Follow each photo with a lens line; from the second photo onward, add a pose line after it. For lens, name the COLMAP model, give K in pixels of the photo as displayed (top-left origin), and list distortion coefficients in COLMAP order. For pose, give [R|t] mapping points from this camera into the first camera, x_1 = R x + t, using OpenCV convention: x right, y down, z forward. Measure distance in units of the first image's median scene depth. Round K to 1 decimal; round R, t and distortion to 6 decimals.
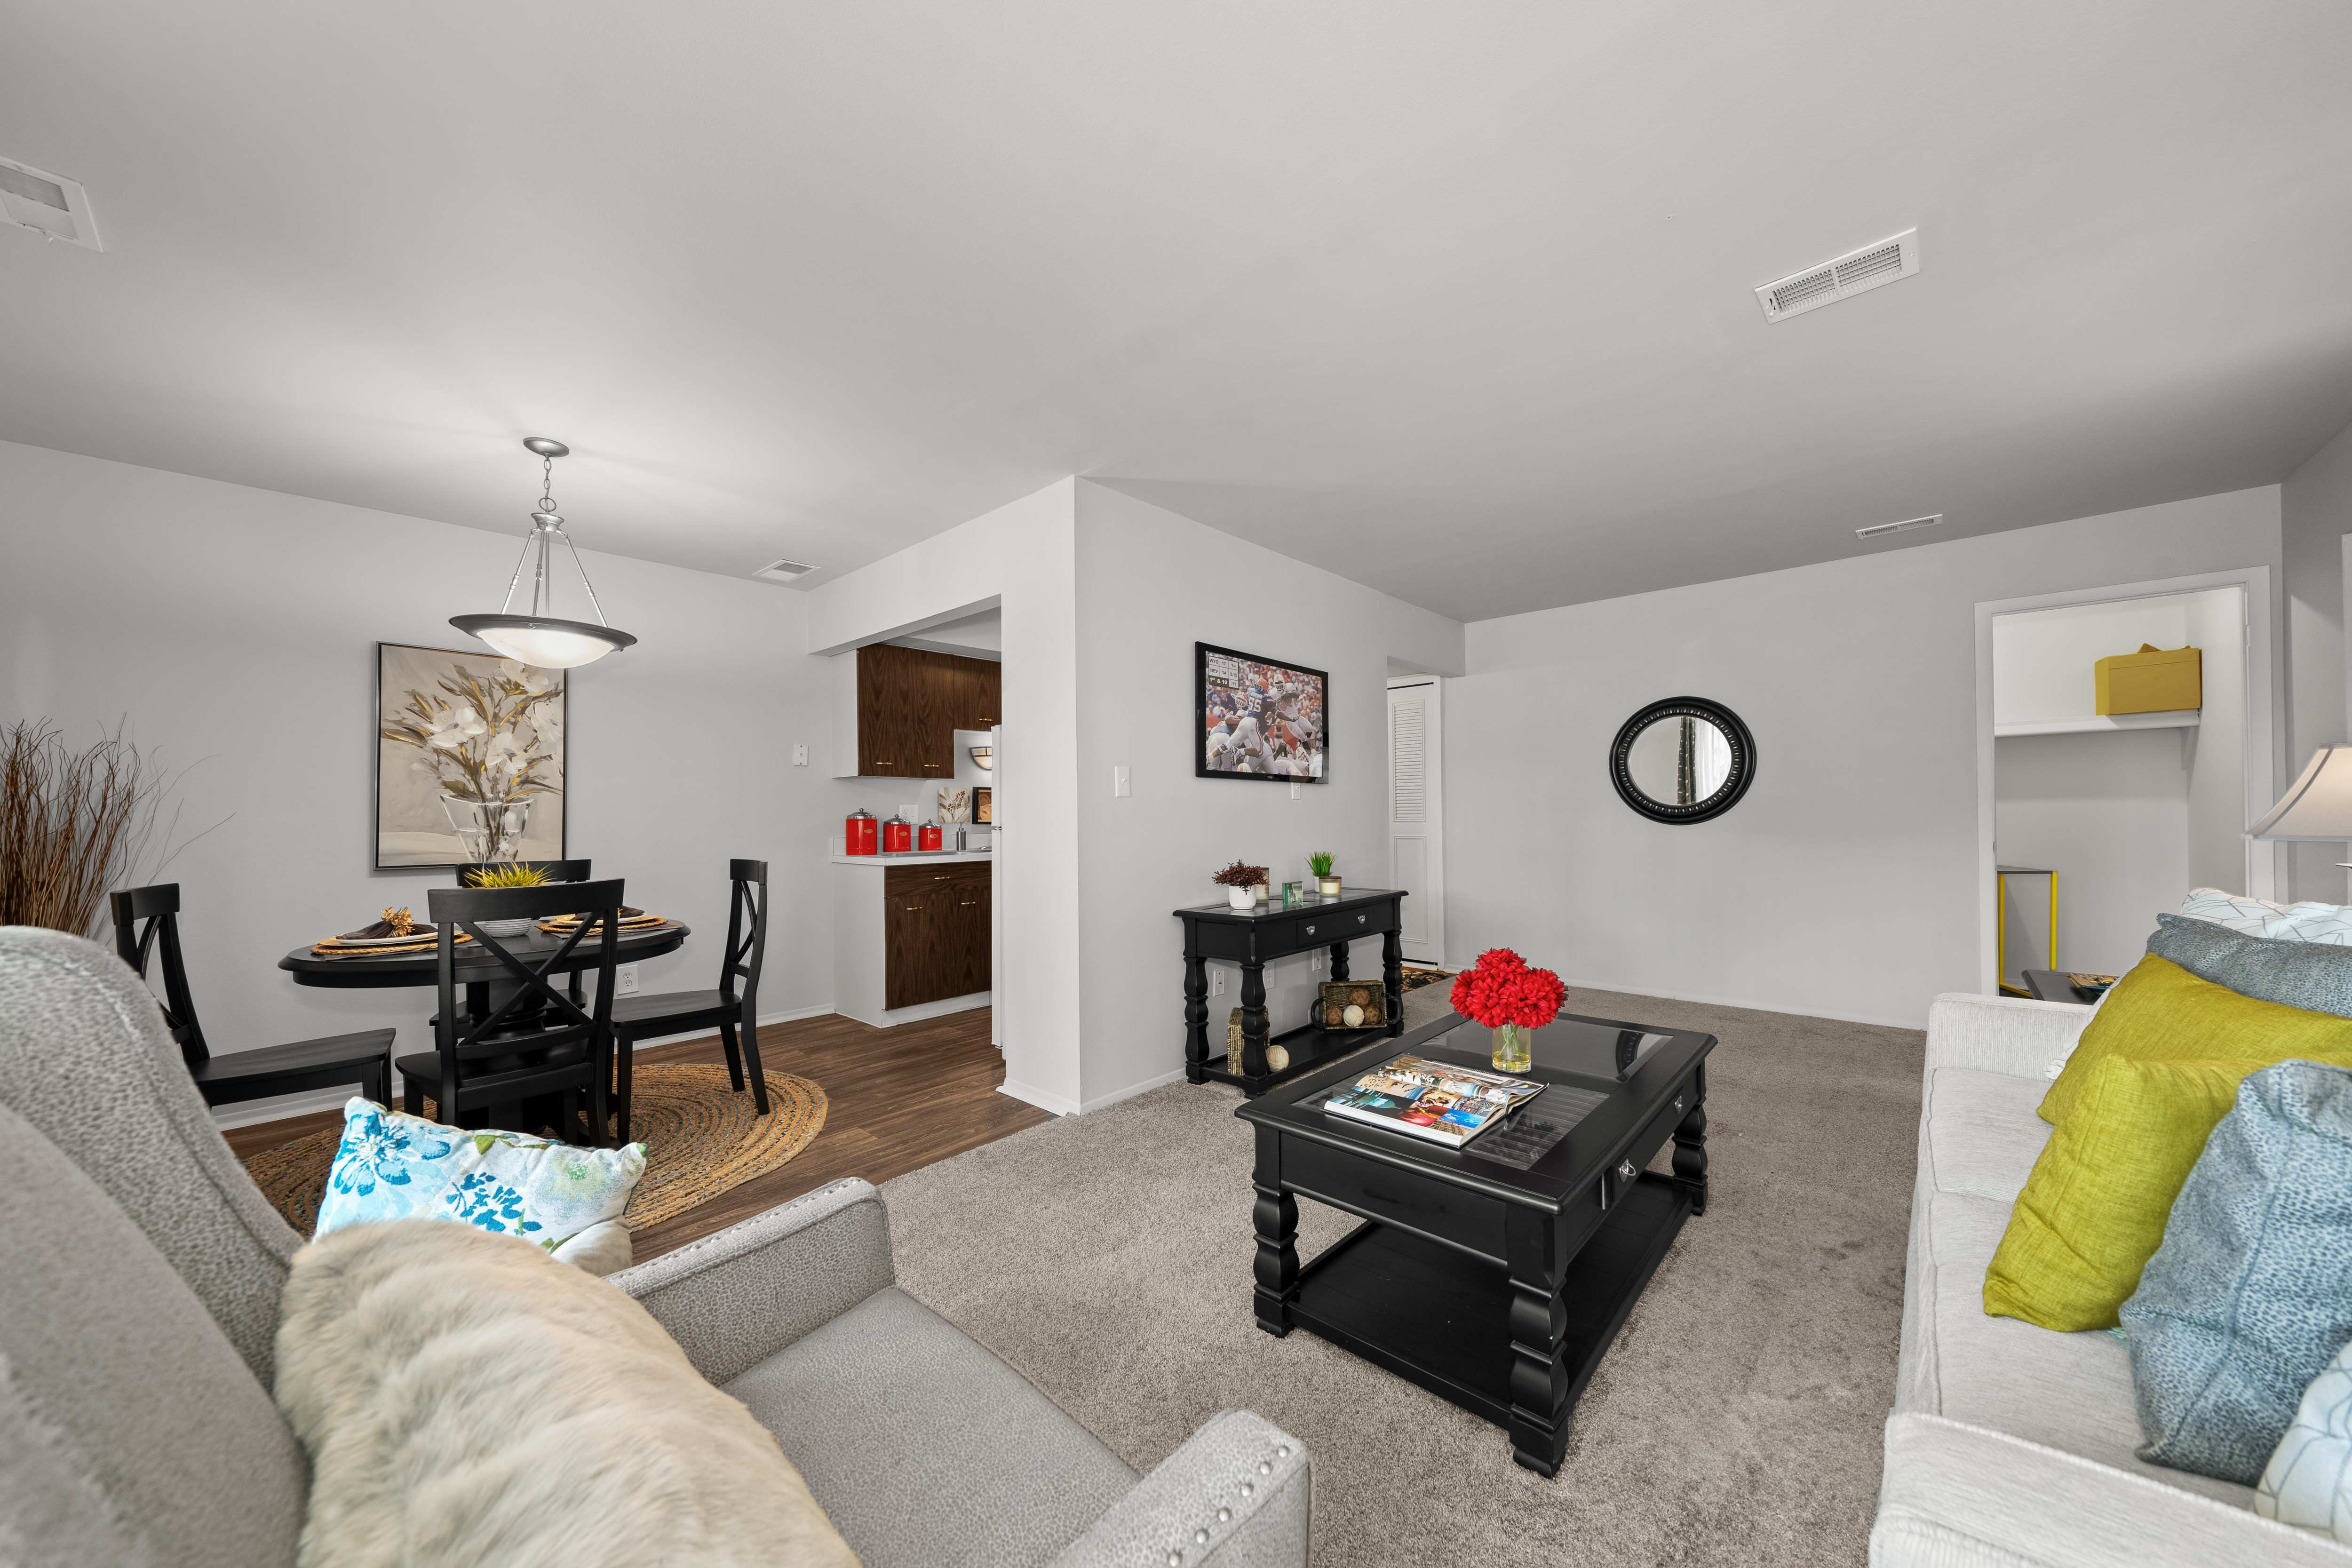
lens RADIAL K [[836.5, 0, 1204.6], [0, 836.5, 802.2], [0, 0, 1]] dist [0.016383, -0.000016]
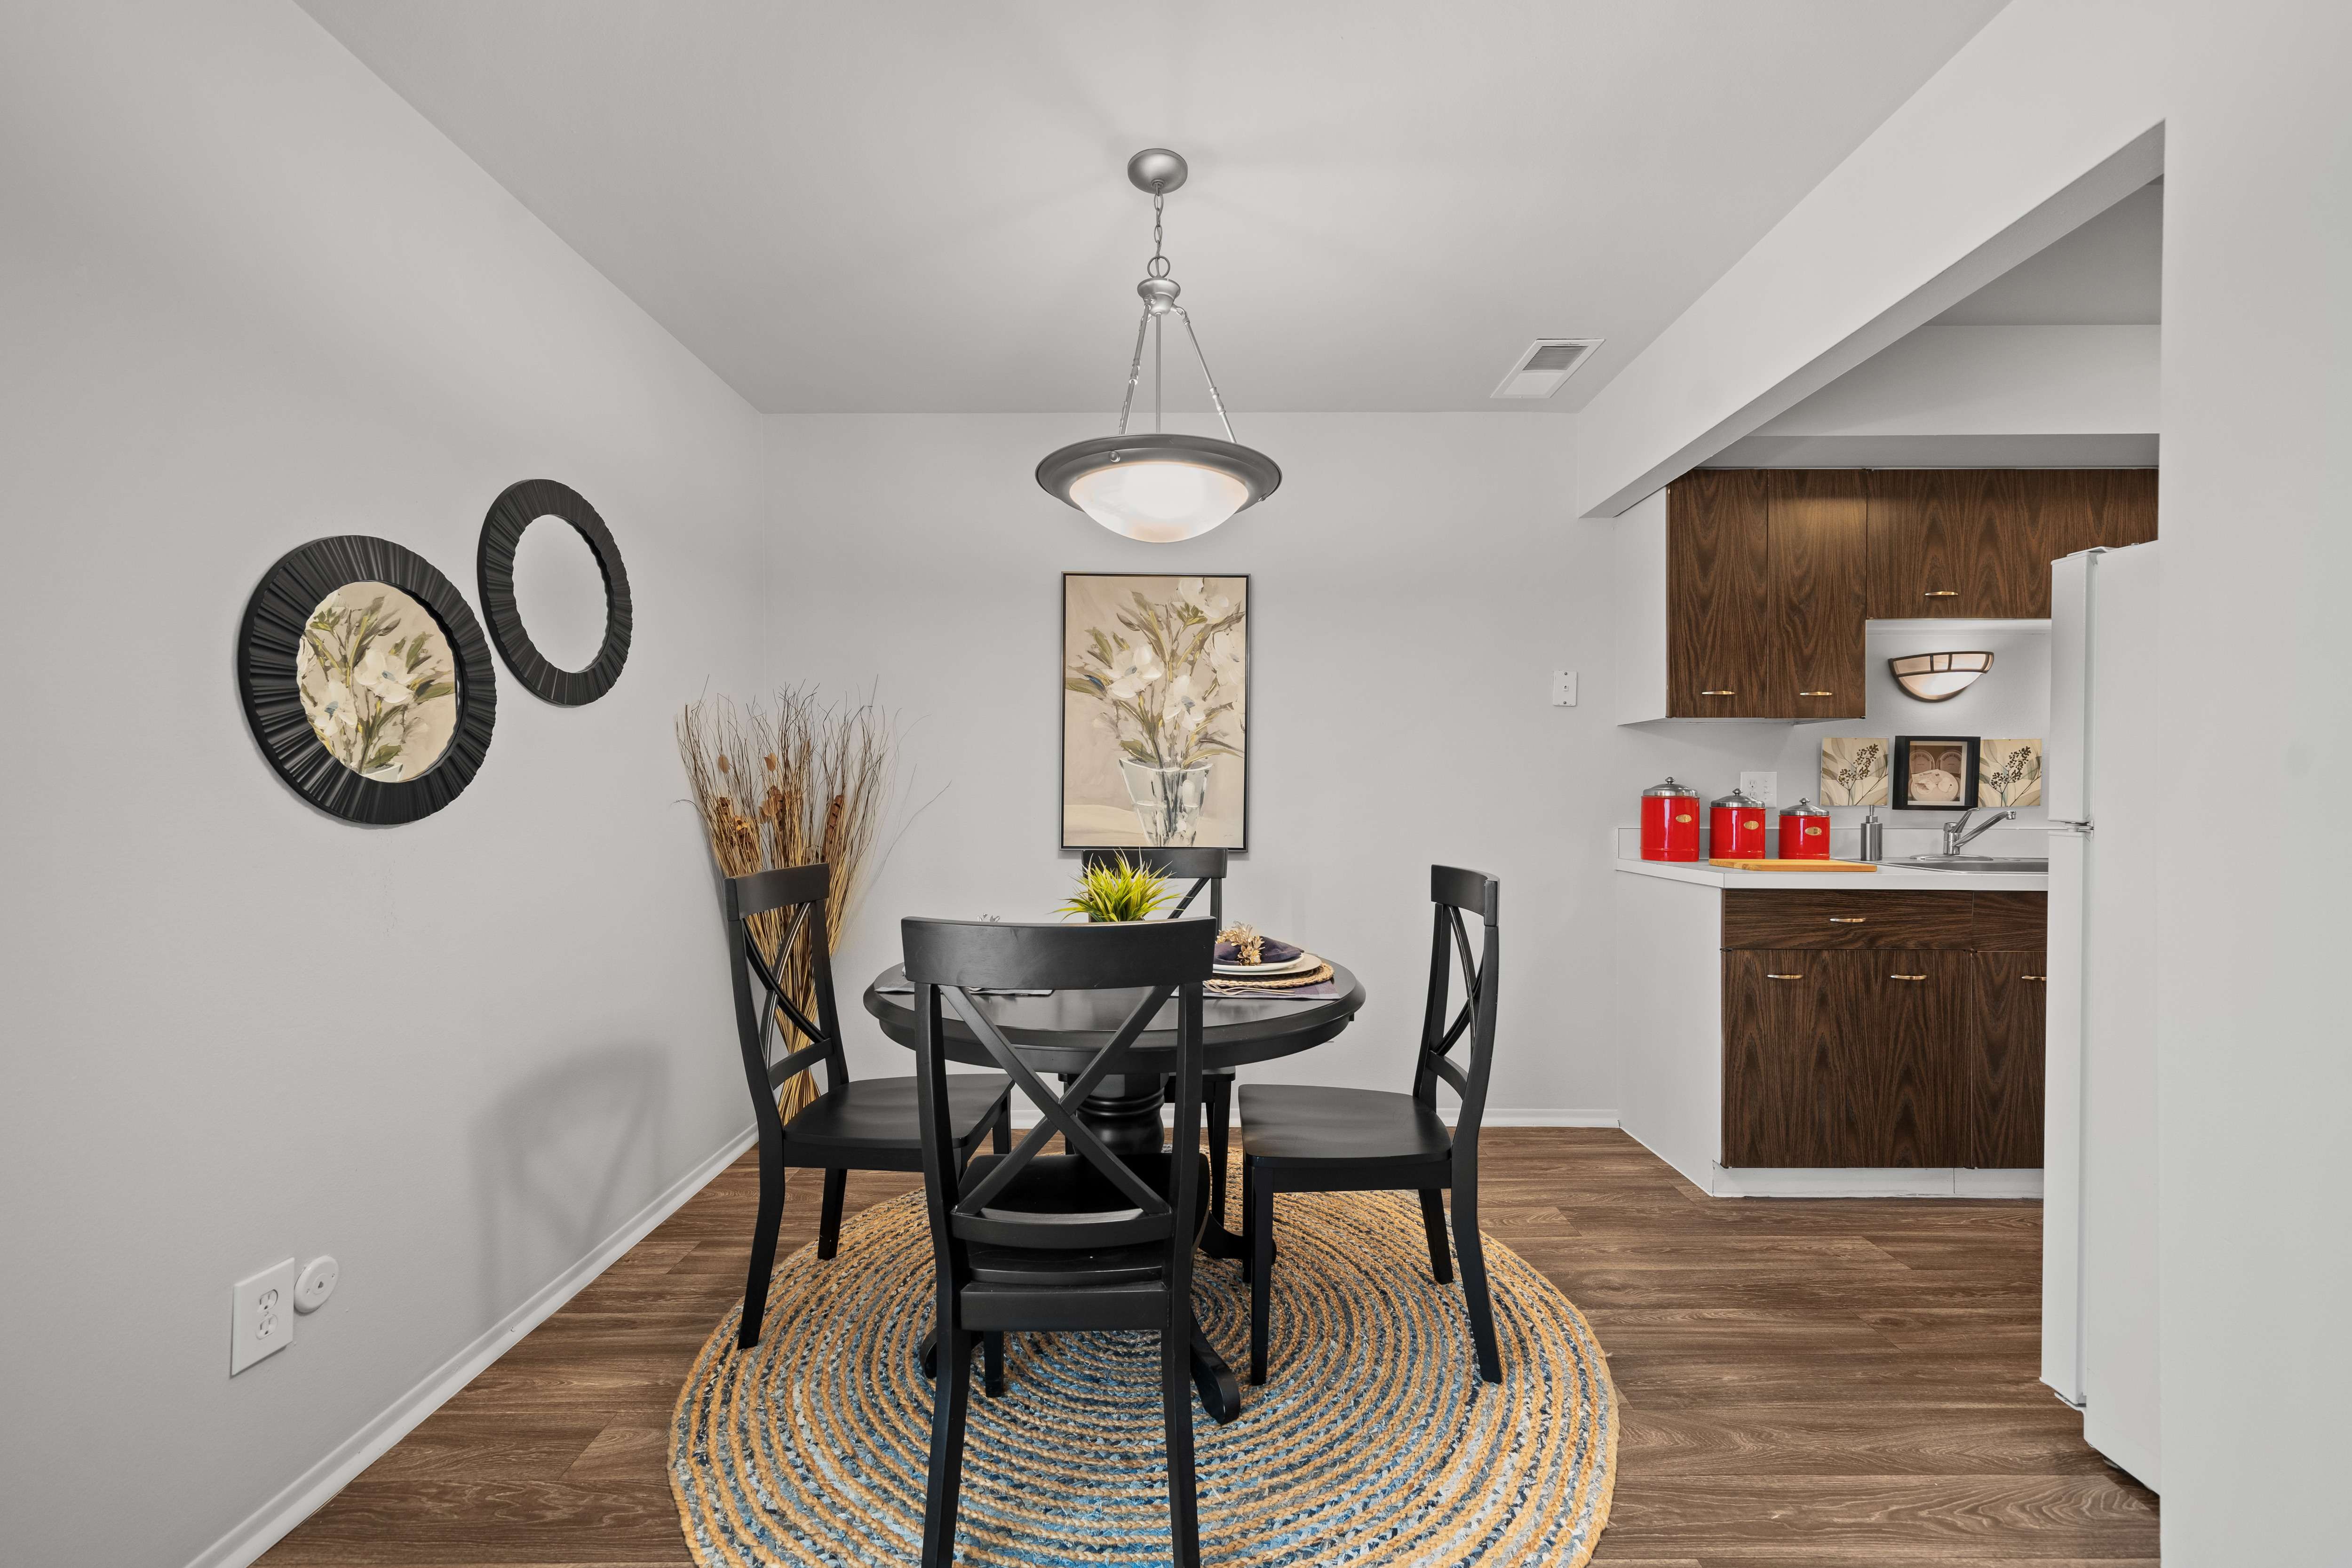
lens RADIAL K [[836.5, 0, 1204.6], [0, 836.5, 802.2], [0, 0, 1]] dist [0.016383, -0.000016]
pose [[0.656963, 0.018916, -0.753686, -0.235552], [0.001959, 0.999639, 0.026797, 0.010102], [0.753921, -0.019081, 0.656689, 0.493466]]
